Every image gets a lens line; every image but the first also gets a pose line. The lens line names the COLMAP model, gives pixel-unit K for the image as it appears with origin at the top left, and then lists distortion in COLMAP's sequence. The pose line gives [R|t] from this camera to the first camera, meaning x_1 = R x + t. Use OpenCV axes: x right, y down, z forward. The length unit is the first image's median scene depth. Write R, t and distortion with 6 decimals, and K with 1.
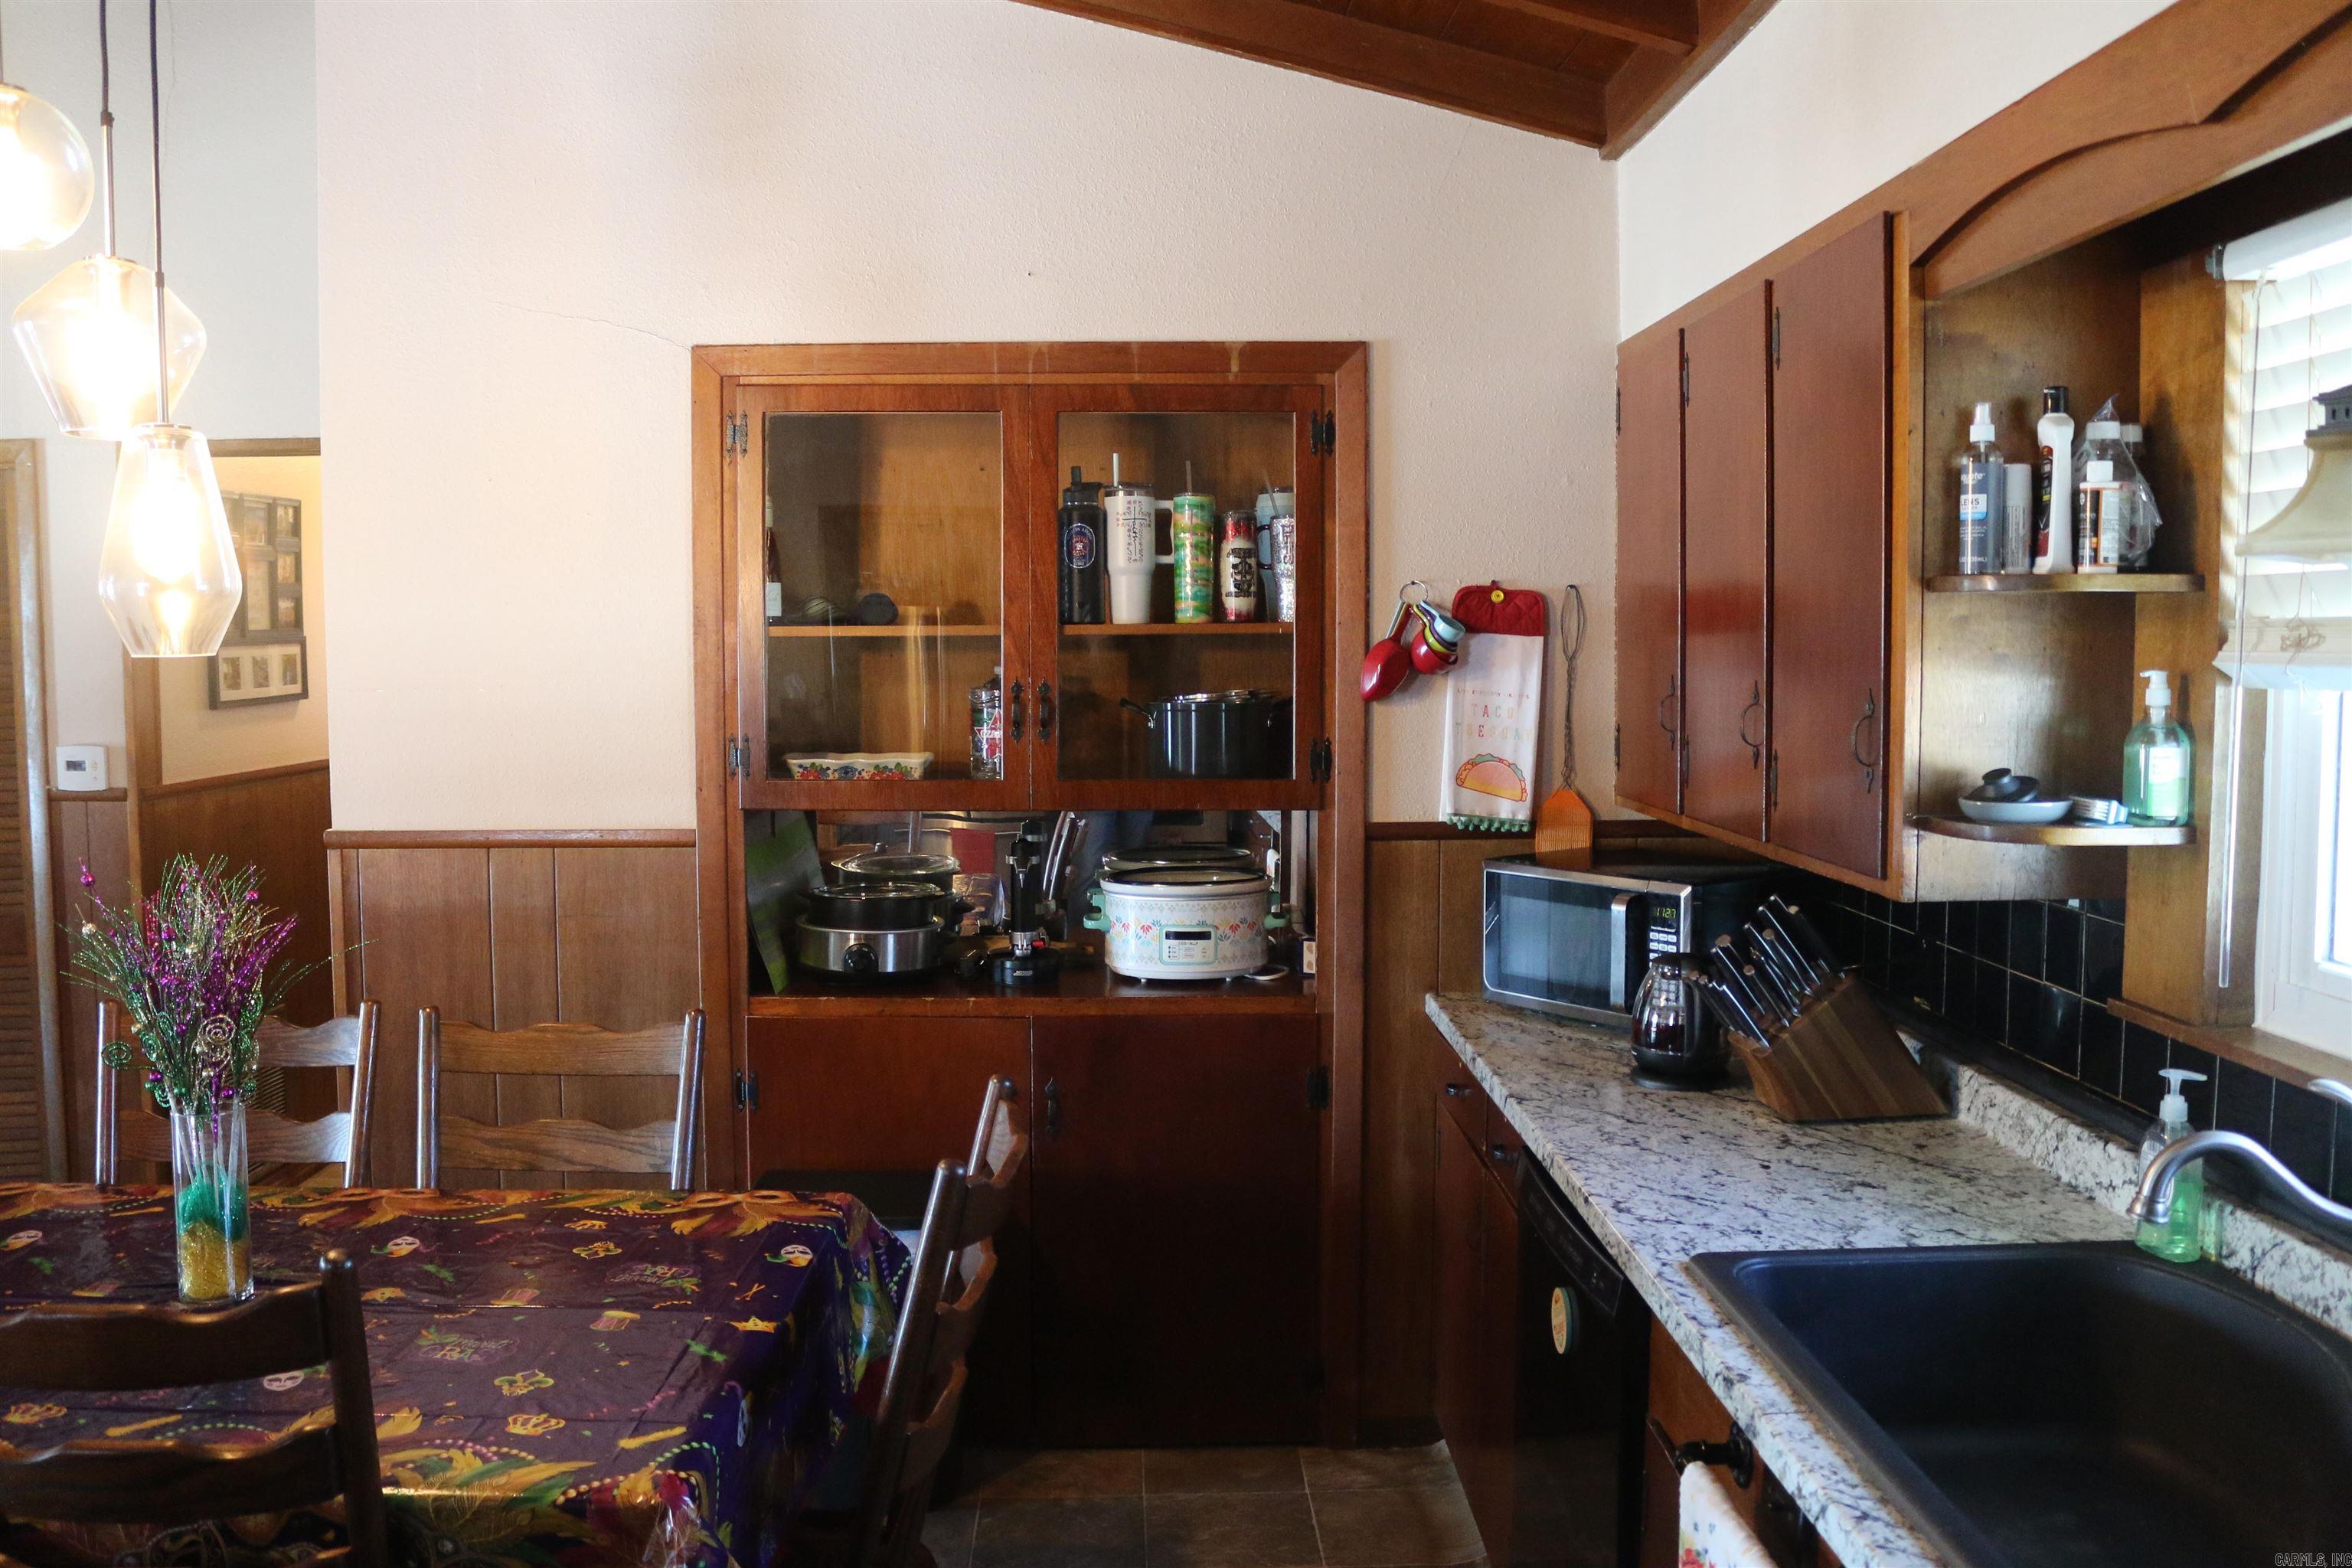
lens RADIAL K [[1942.8, 0, 1170.3], [0, 1942.8, 786.9], [0, 0, 1]] dist [-0.141978, 0.101609]
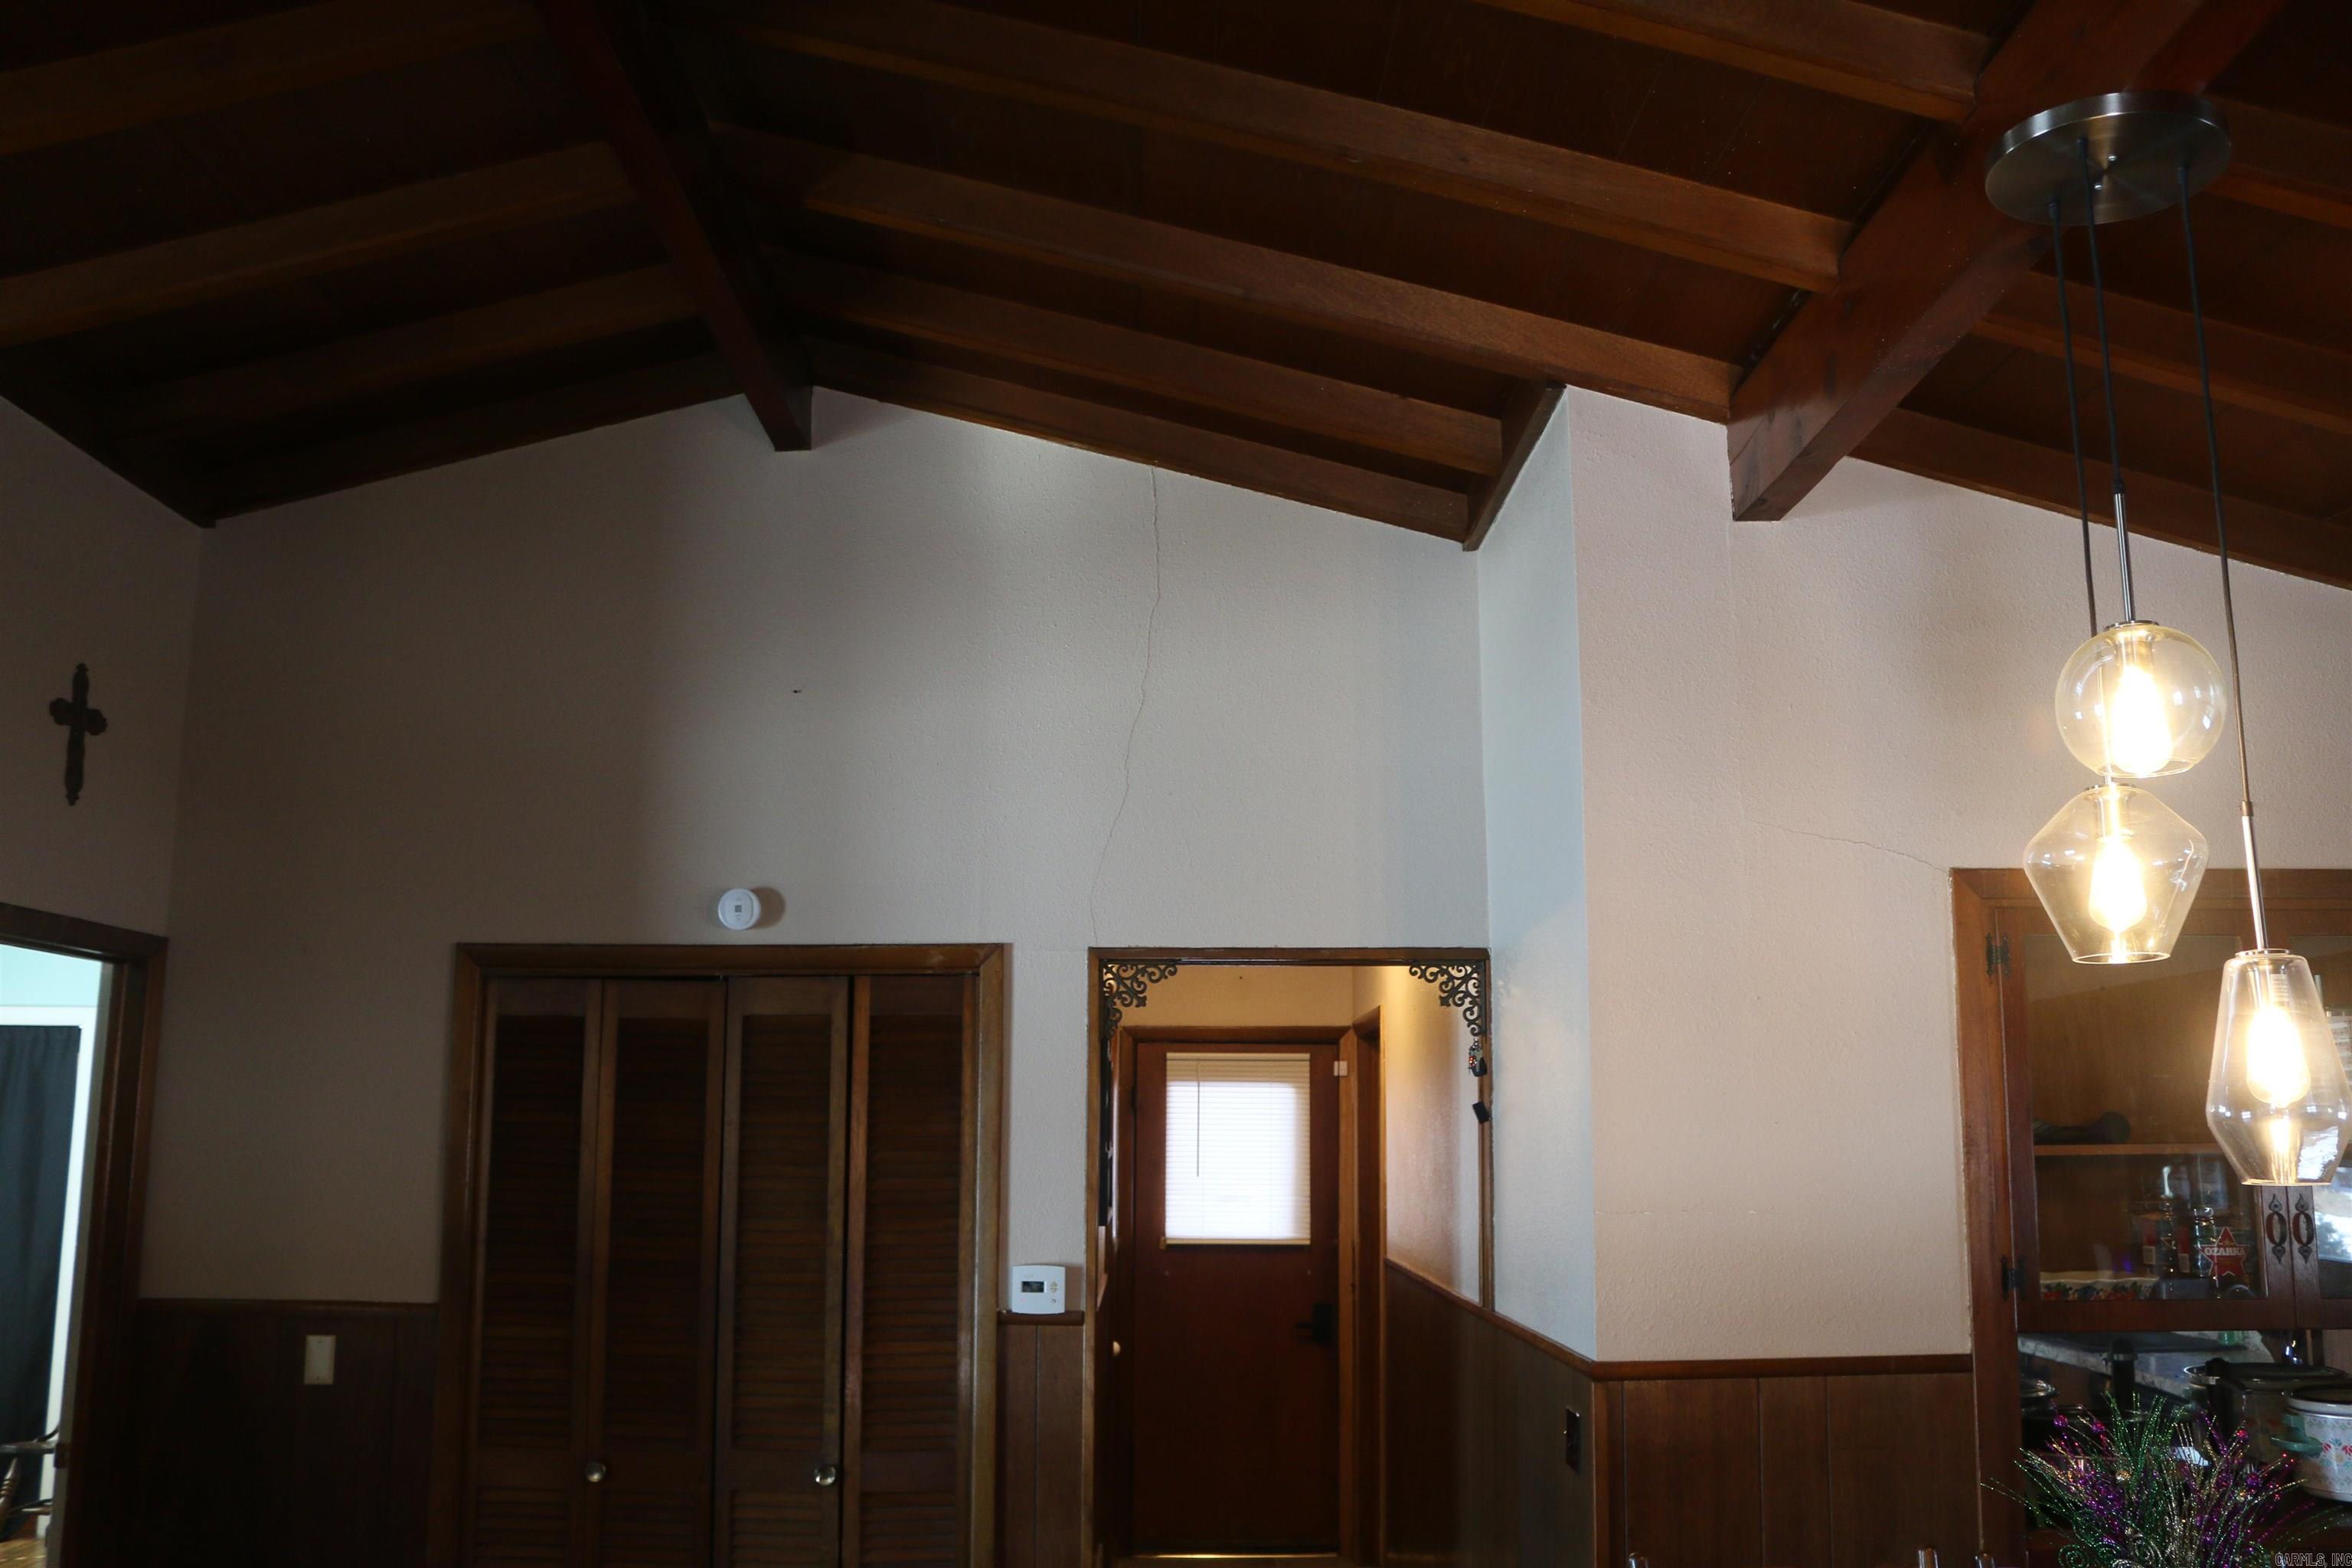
lens RADIAL K [[1942.8, 0, 1140.6], [0, 1942.8, 805.4], [0, 0, 1]] dist [-0.141978, 0.101609]
pose [[0.999626, 0.001362, -0.027314, -0.504289], [-0.008069, 0.968981, -0.247003, -0.007021], [0.026131, 0.247131, 0.968630, -0.001211]]
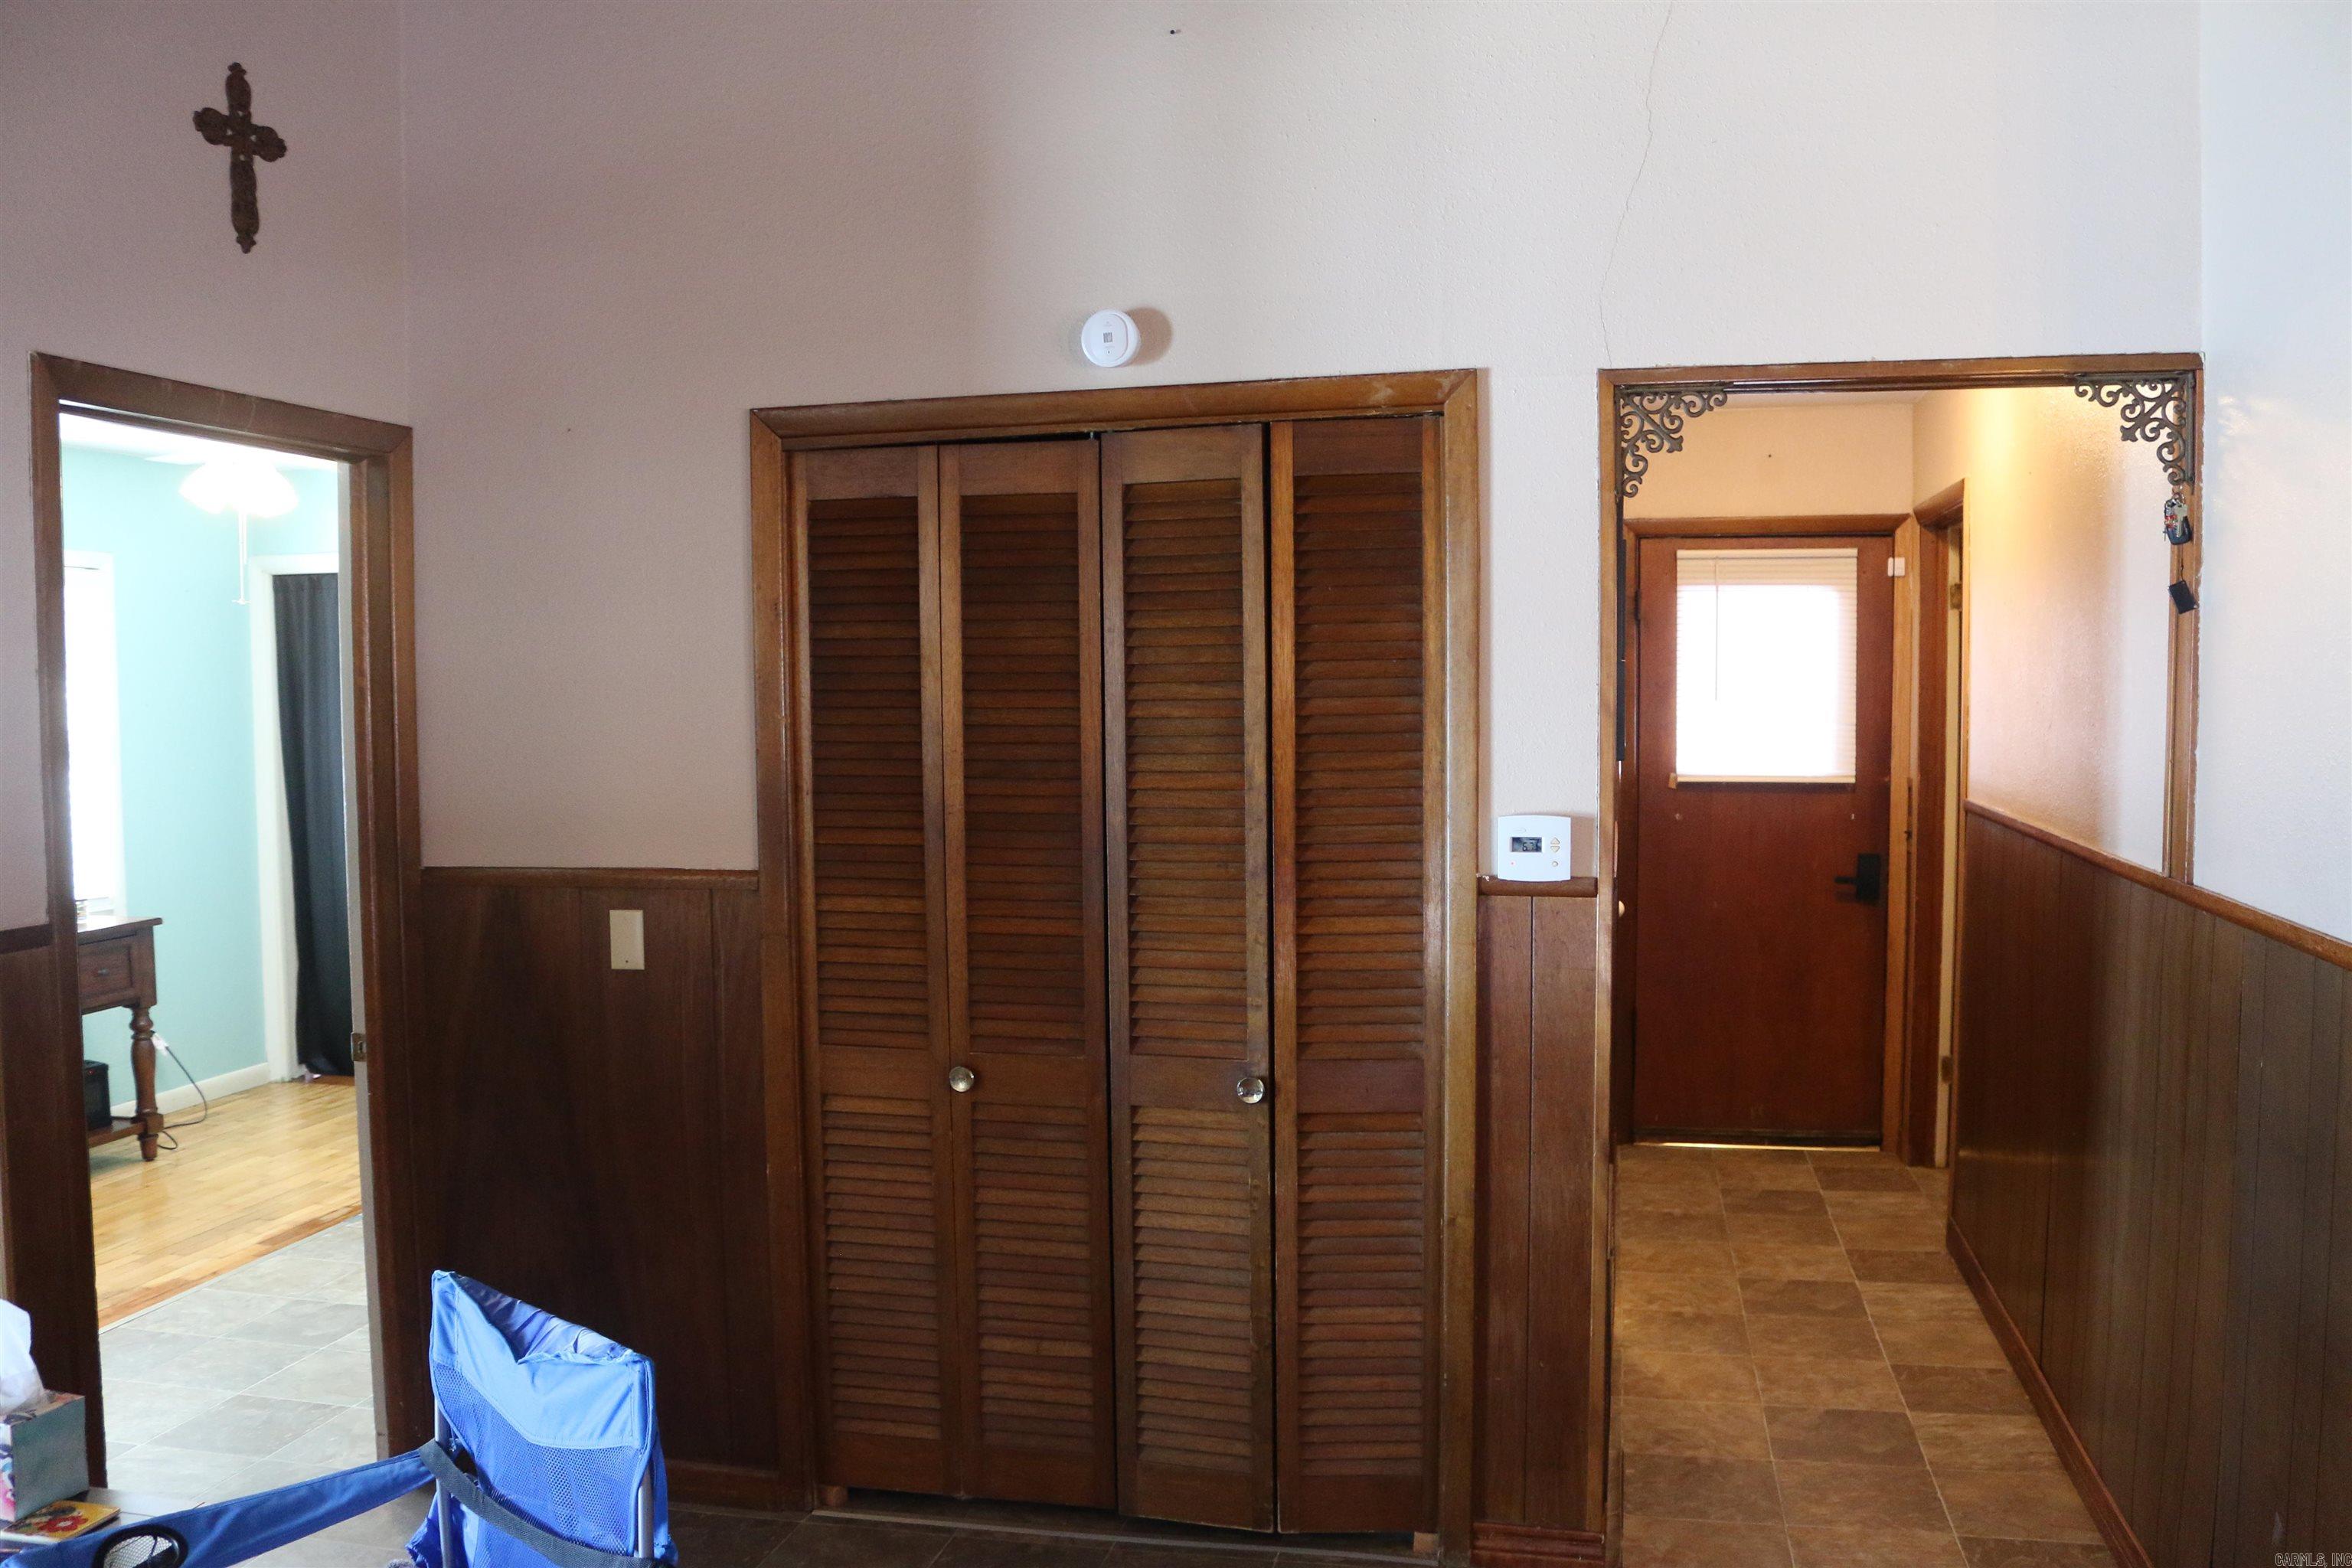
lens RADIAL K [[1942.8, 0, 1176.0], [0, 1942.8, 789.1], [0, 0, 1]] dist [-0.141978, 0.101609]
pose [[0.969102, 0.006327, -0.246579, -0.534664], [-0.011314, 0.999759, -0.018812, -0.016803], [0.246401, 0.021020, 0.968940, 0.281580]]
